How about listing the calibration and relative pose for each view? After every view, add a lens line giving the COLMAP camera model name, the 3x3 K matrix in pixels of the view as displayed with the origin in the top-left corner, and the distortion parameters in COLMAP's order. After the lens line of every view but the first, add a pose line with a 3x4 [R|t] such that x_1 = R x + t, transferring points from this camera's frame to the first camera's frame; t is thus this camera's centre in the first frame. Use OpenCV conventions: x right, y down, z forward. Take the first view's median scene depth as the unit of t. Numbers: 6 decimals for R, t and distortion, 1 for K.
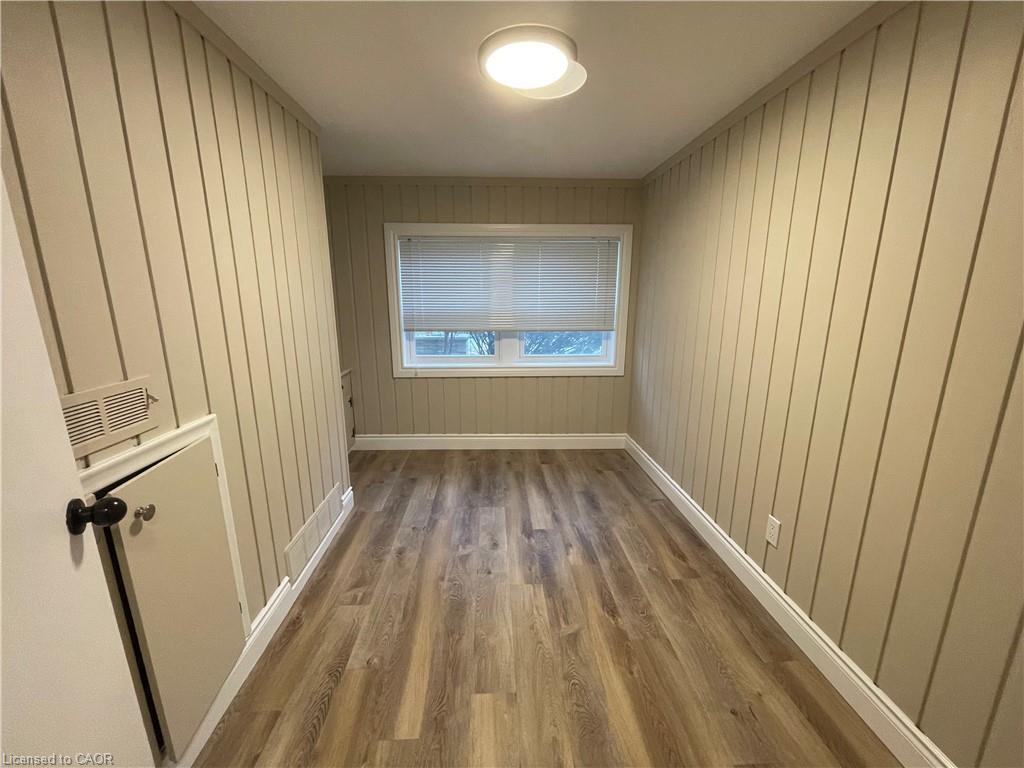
lens RADIAL K [[414.4, 0, 508.5], [0, 414.4, 386.1], [0, 0, 1]] dist [-0.001380, 0.000847]
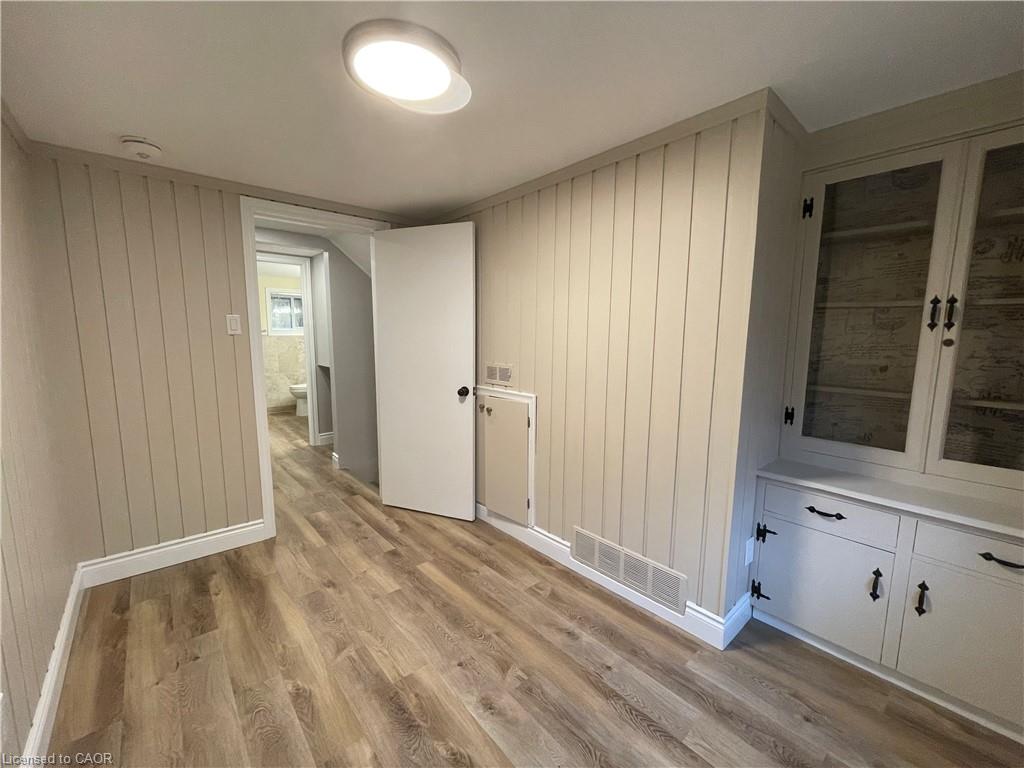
lens RADIAL K [[414.4, 0, 508.5], [0, 414.4, 386.1], [0, 0, 1]] dist [-0.001380, 0.000847]
pose [[-0.783502, 0.075331, -0.616807, 0.380255], [-0.141853, 0.944731, 0.295569, -0.363687], [0.604982, 0.319074, -0.729512, 1.636180]]
